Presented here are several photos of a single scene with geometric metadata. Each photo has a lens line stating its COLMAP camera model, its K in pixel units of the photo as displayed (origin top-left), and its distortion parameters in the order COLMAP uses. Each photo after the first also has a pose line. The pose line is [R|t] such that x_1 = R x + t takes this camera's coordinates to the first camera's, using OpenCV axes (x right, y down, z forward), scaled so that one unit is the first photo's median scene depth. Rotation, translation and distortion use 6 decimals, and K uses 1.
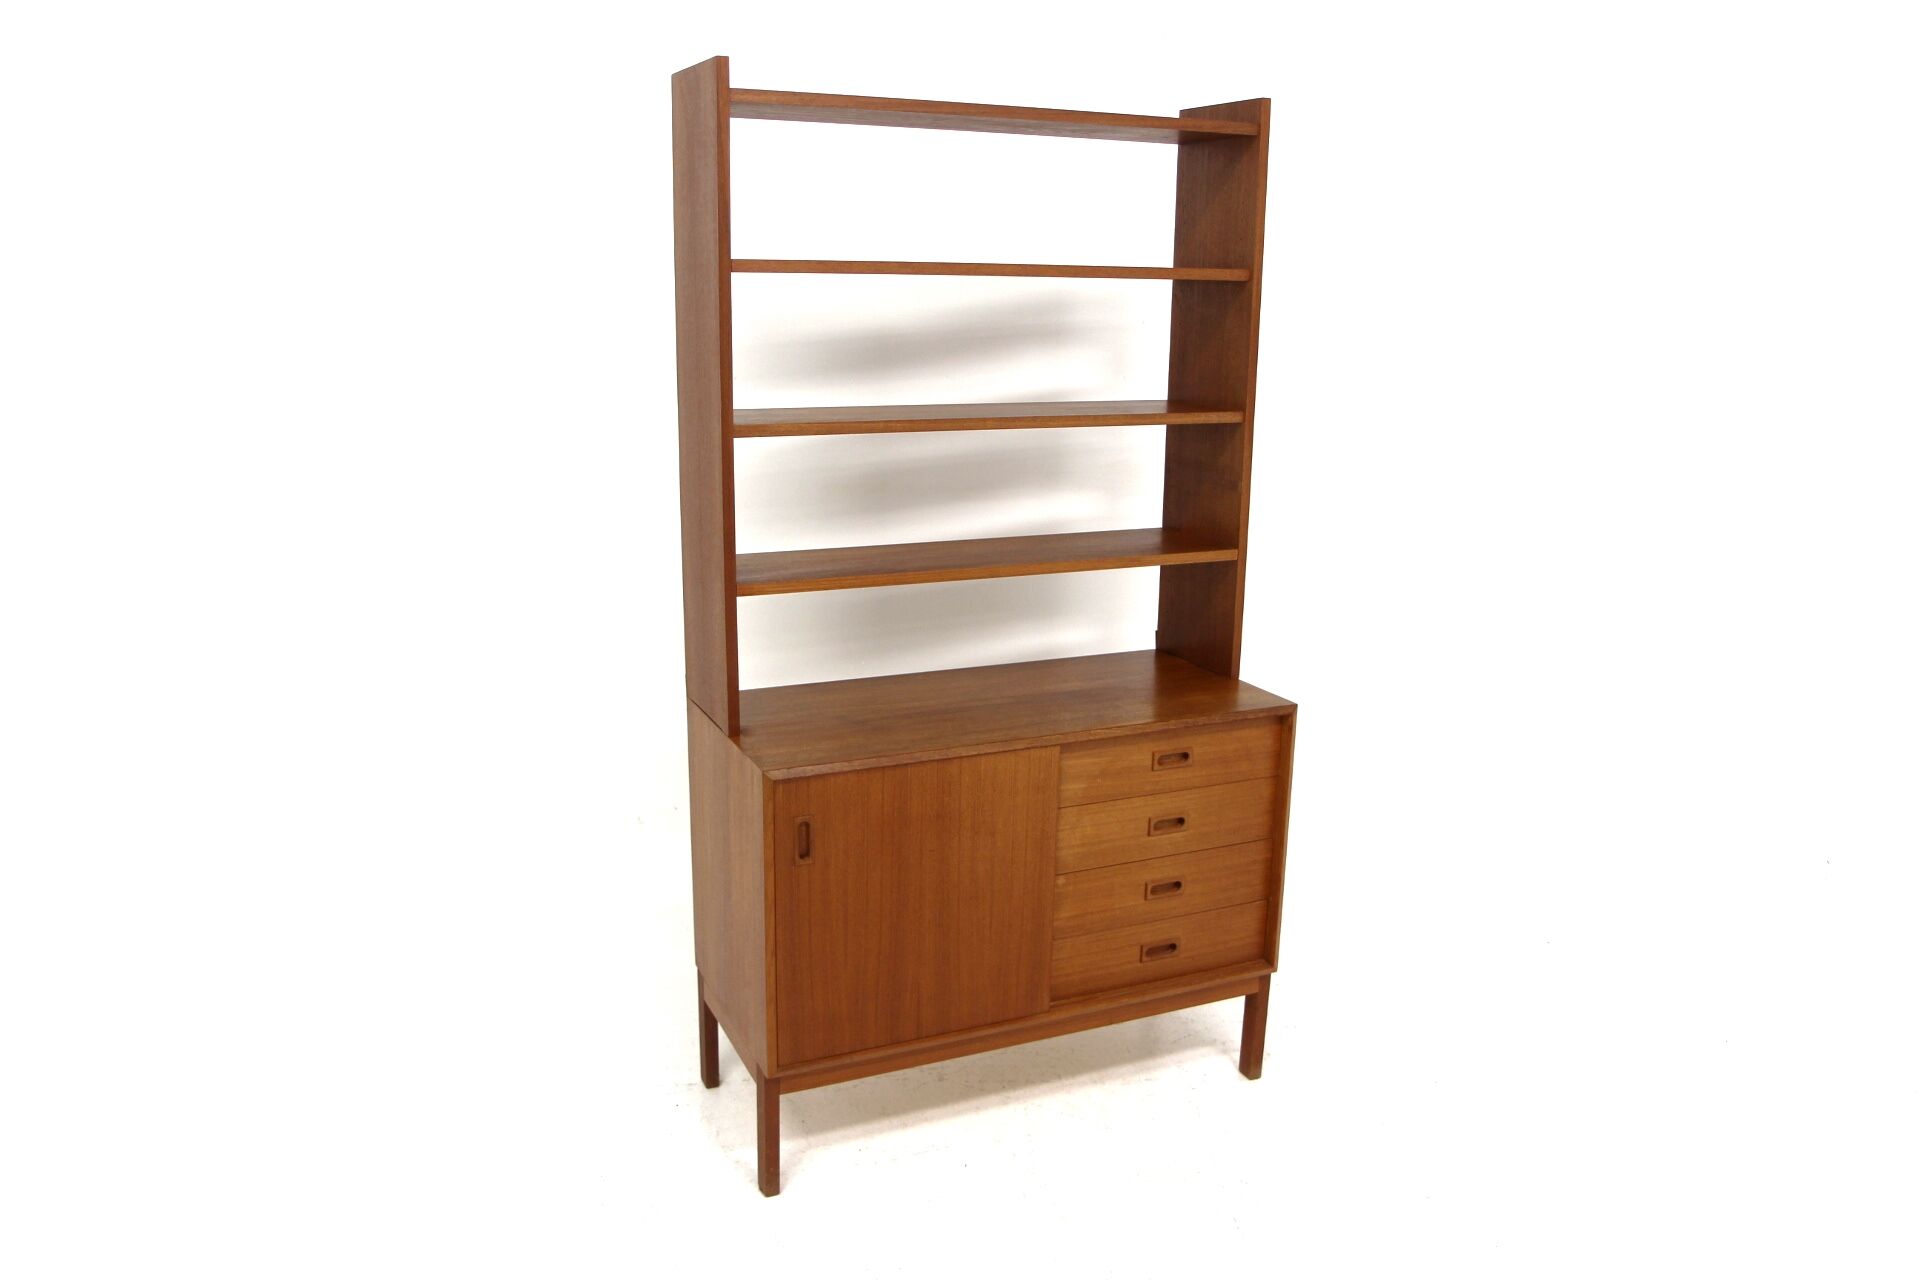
lens RADIAL K [[1519.4, 0, 1002.1], [0, 1519.4, 632.9], [0, 0, 1]] dist [0.035318, -0.000782]
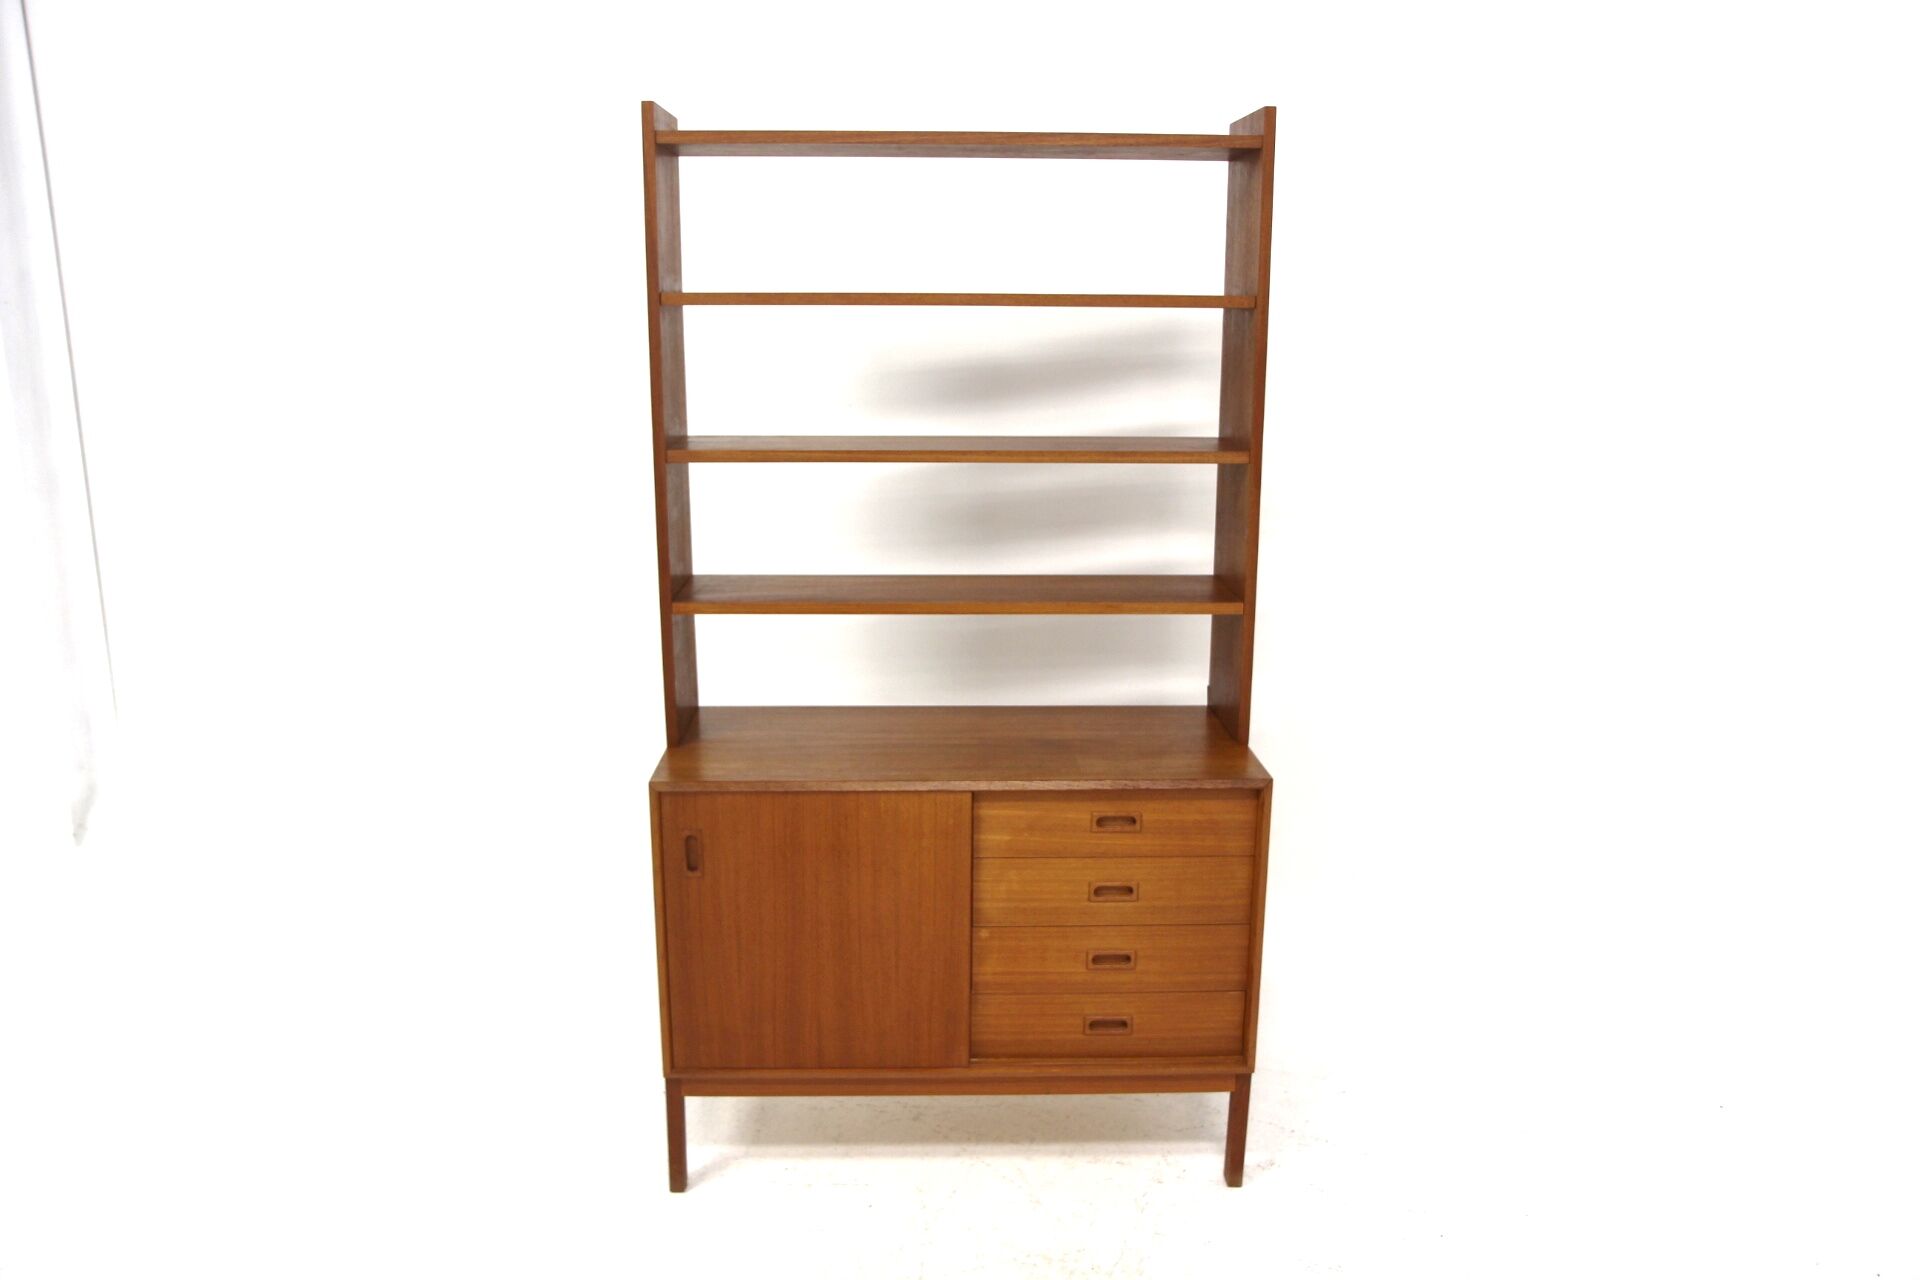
lens RADIAL K [[1519.4, 0, 958.5], [0, 1519.4, 649.6], [0, 0, 1]] dist [0.035318, -0.000782]
pose [[0.917964, 0.078871, -0.388744, 0.375724], [-0.082058, 0.996592, 0.008426, -0.022145], [0.388084, 0.024165, 0.921307, 0.101345]]
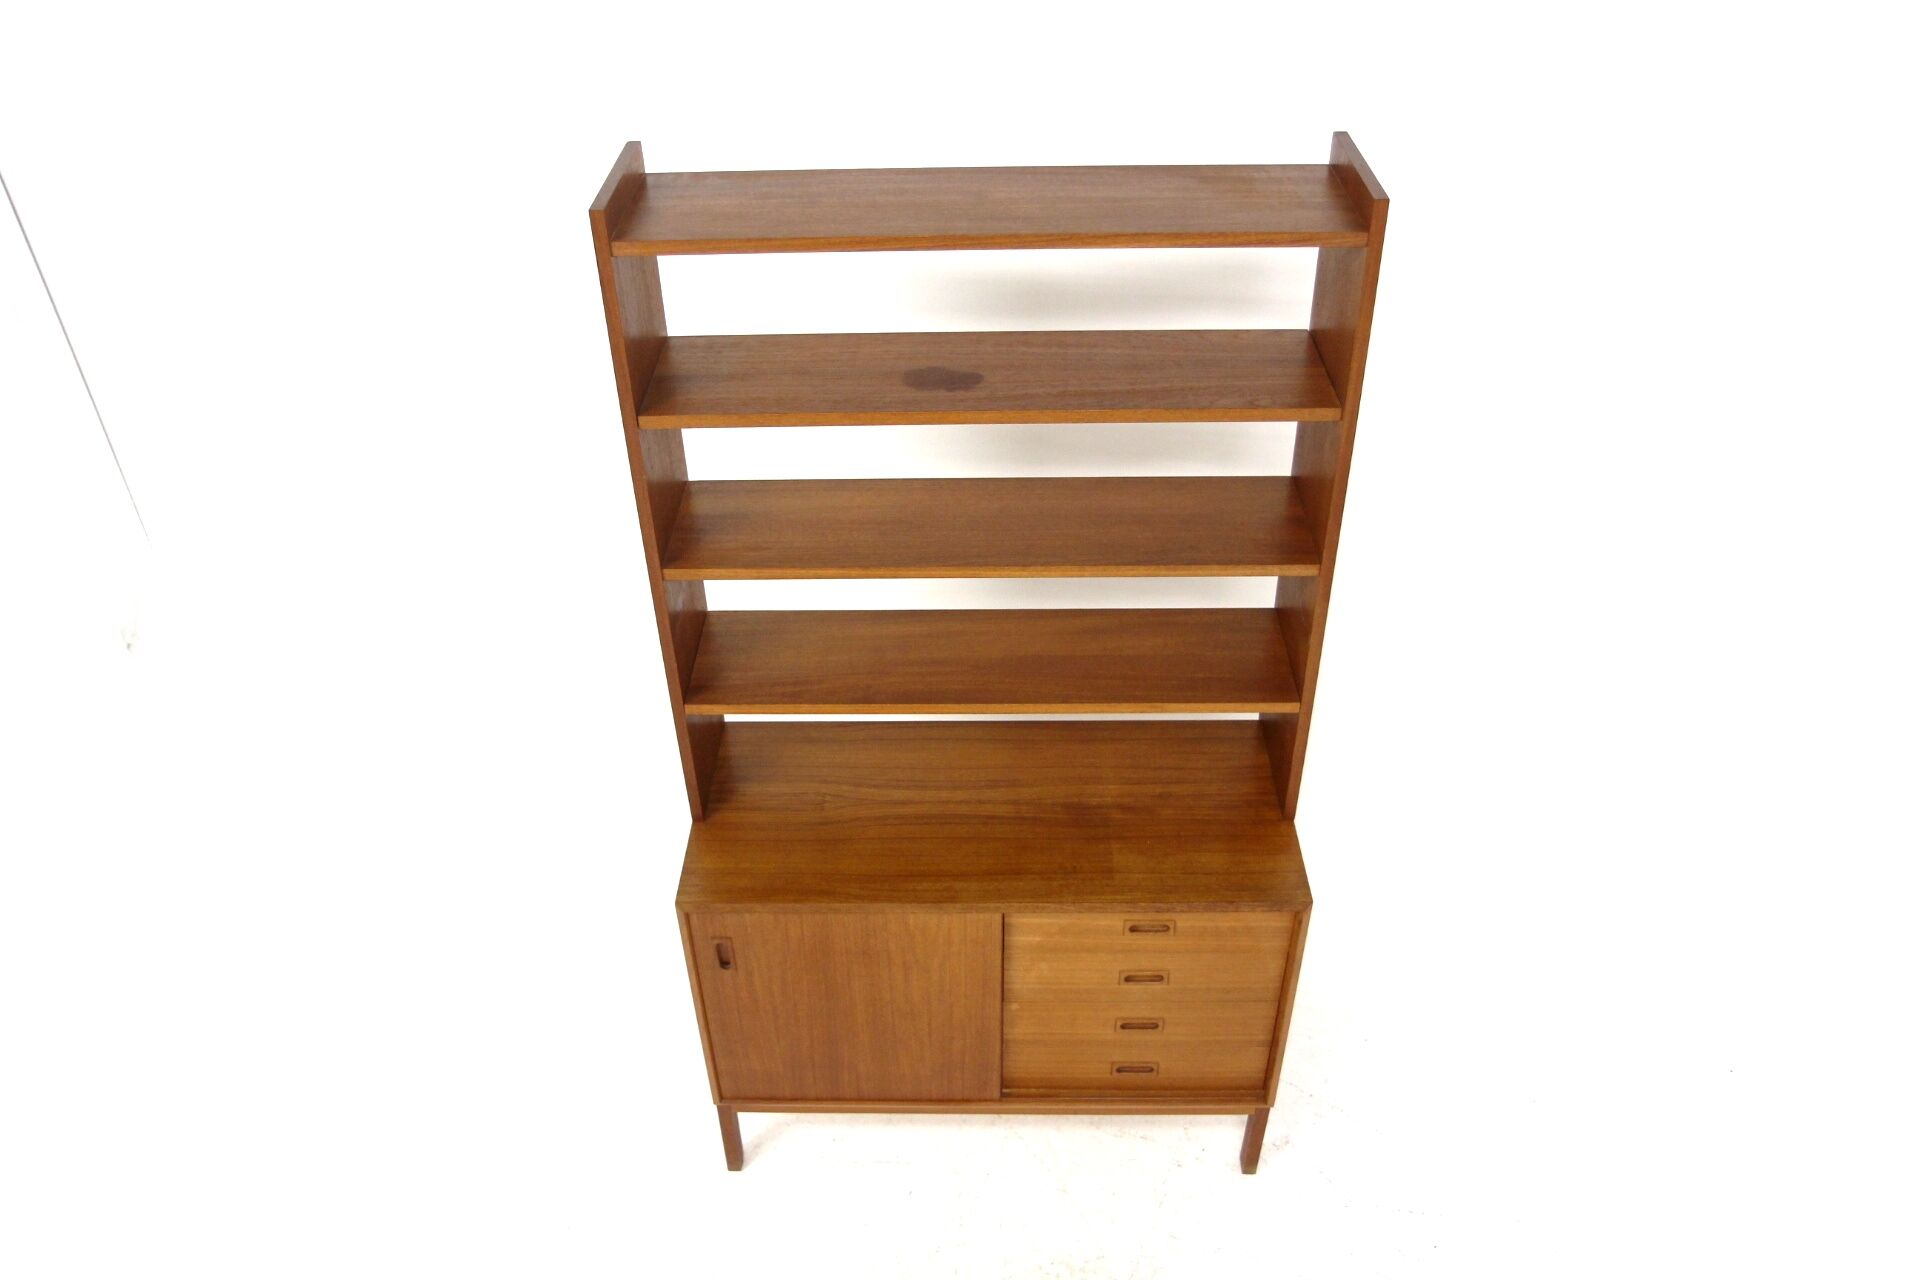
lens RADIAL K [[1519.4, 0, 977.5], [0, 1519.4, 643.5], [0, 0, 1]] dist [0.035318, -0.000782]
pose [[0.896597, 0.244660, -0.369127, 0.315314], [-0.082861, 0.911495, 0.402877, -0.433880], [0.435026, -0.330632, 0.837517, 0.240588]]
